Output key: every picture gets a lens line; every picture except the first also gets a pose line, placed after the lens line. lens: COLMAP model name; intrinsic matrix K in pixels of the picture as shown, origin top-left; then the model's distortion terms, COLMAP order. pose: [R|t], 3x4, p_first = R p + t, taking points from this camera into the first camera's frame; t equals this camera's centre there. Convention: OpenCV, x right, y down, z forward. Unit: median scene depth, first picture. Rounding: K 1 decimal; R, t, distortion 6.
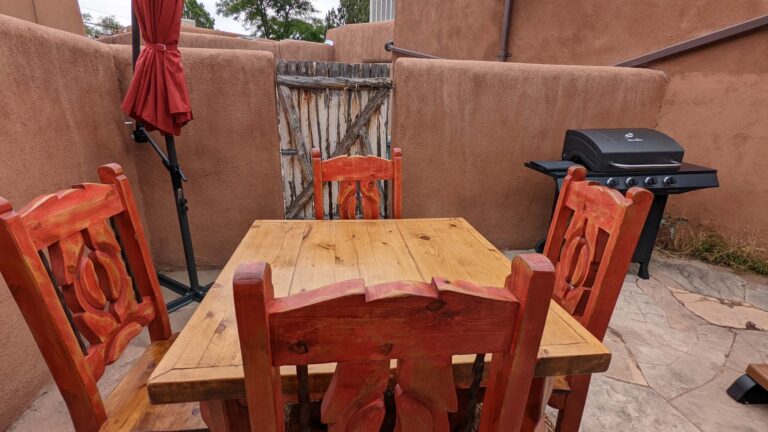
lens RADIAL K [[362.0, 0, 379.3], [0, 362.0, 219.1], [0, 0, 1]] dist [-0.001603, -0.000849]
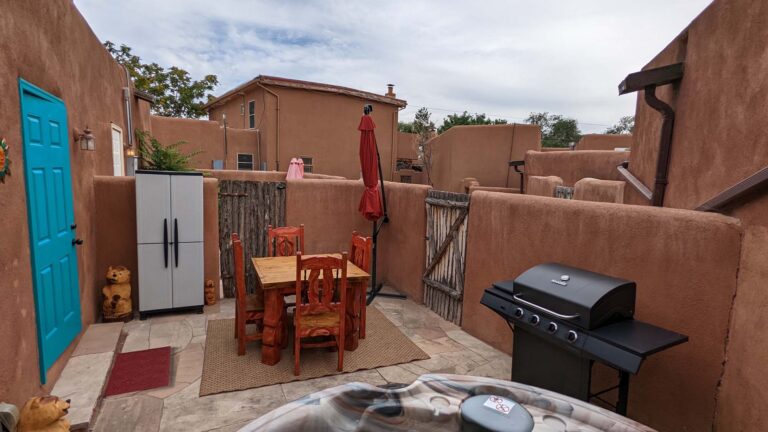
lens RADIAL K [[362.0, 0, 379.3], [0, 362.0, 219.1], [0, 0, 1]] dist [-0.001603, -0.000849]
pose [[0.314547, 0.114966, -0.942254, 1.298825], [-0.315741, 0.948789, 0.010362, -0.215326], [0.895192, 0.294249, 0.334738, 0.172269]]
